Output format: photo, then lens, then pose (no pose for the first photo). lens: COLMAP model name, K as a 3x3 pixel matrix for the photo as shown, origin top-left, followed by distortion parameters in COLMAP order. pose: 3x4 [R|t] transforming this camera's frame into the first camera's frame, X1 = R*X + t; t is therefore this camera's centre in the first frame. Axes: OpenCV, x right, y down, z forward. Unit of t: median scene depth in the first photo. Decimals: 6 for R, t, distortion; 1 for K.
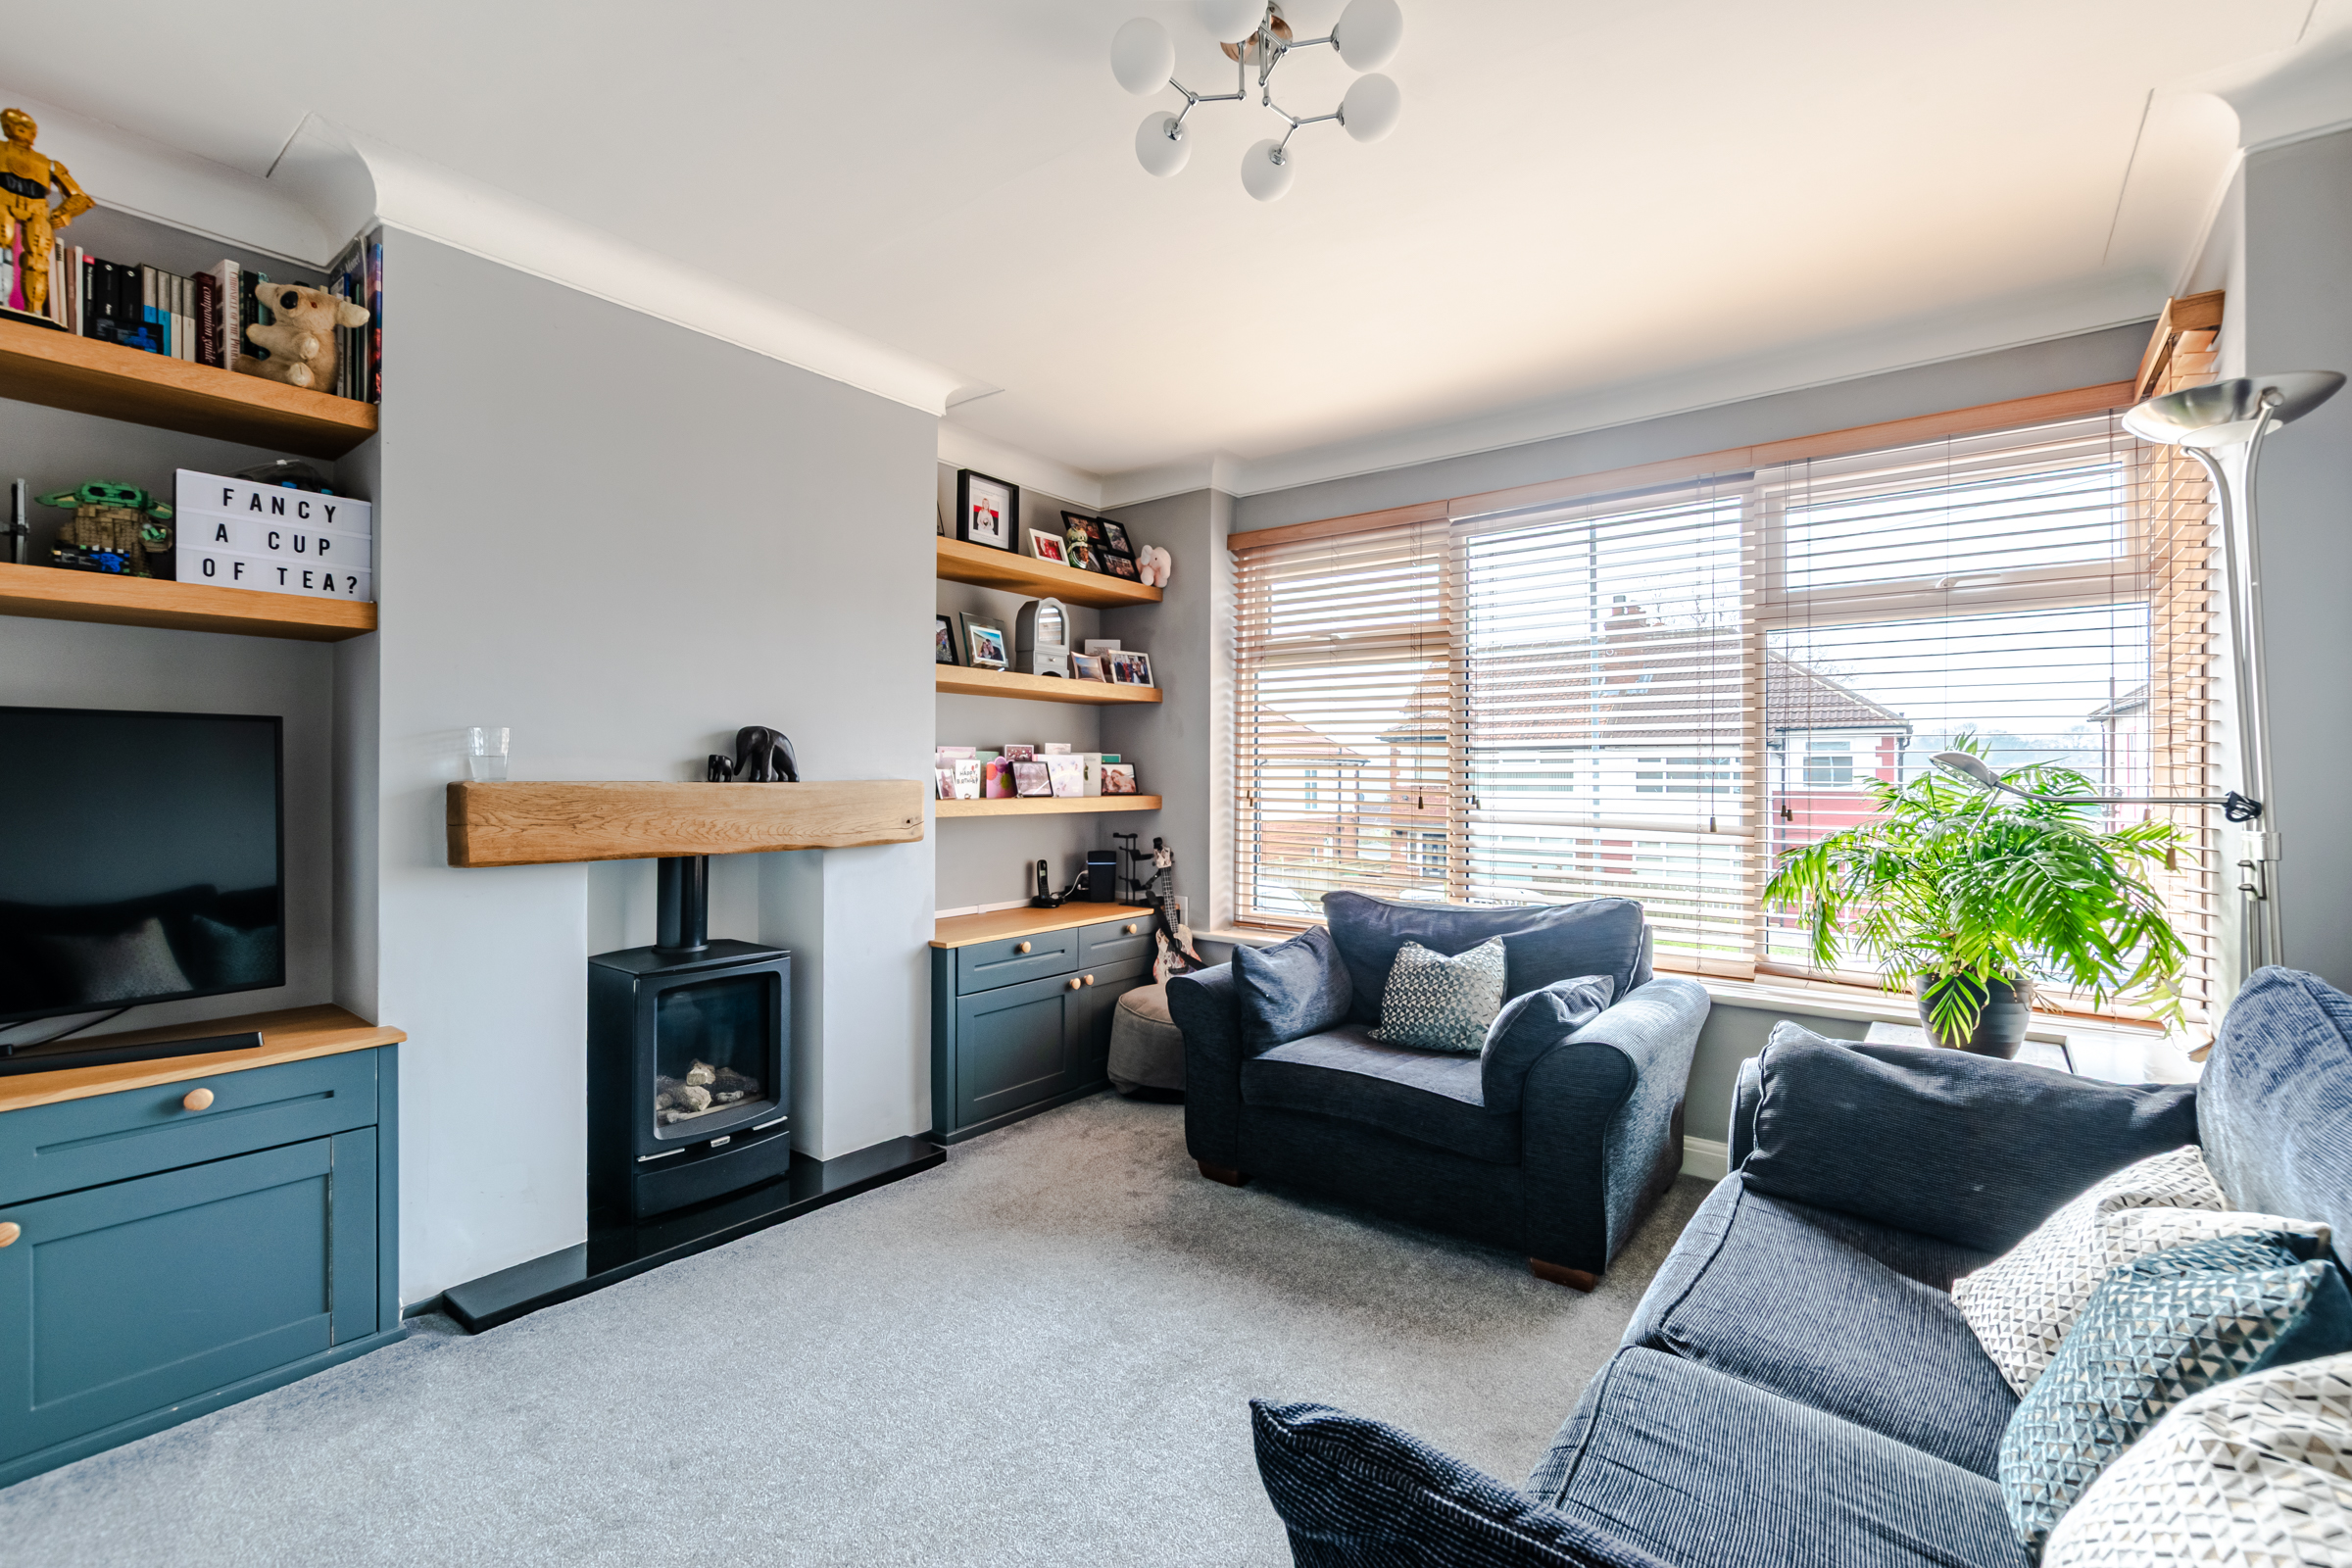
lens RADIAL K [[1024.8, 0, 1186.9], [0, 1024.8, 784.9], [0, 0, 1]] dist [-0.002327, -0.000119]
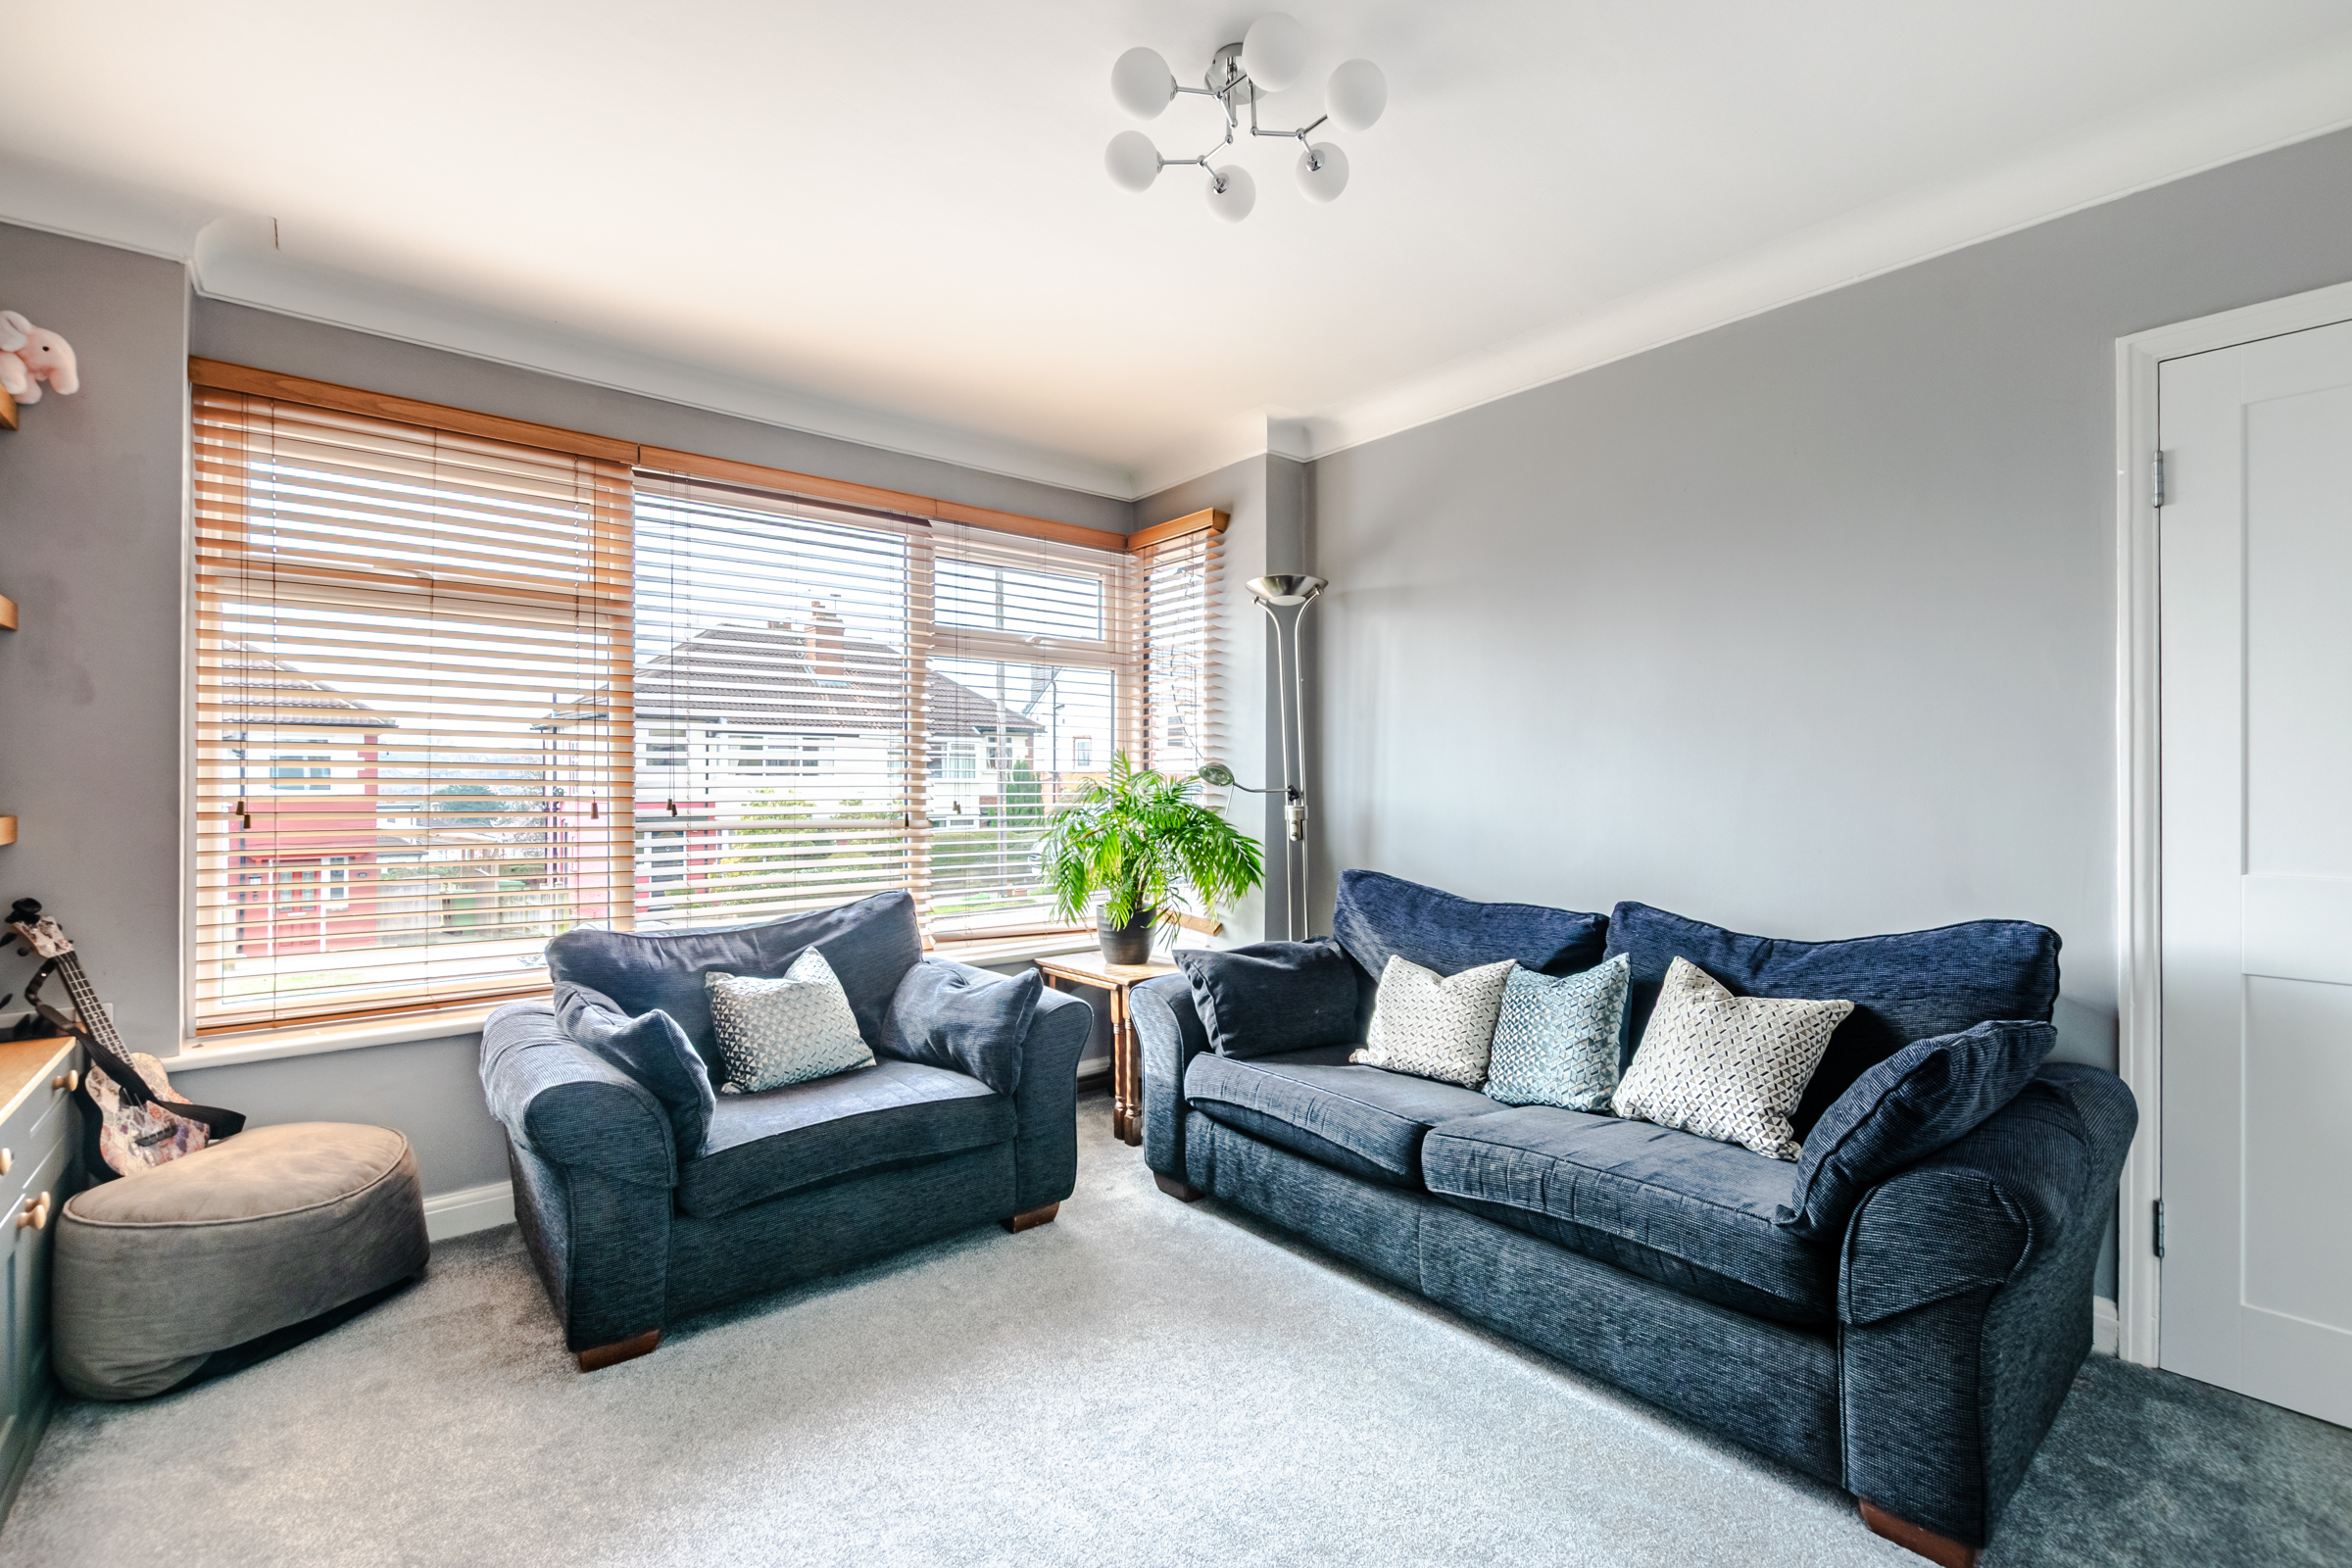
lens RADIAL K [[1024.8, 0, 1184.6], [0, 1024.8, 777.5], [0, 0, 1]] dist [-0.002327, -0.000119]
pose [[0.218067, 0.000839, 0.975933, -0.535623], [0.008669, 0.999959, -0.002797, -0.002274], [-0.975895, 0.009070, 0.218051, 0.451514]]
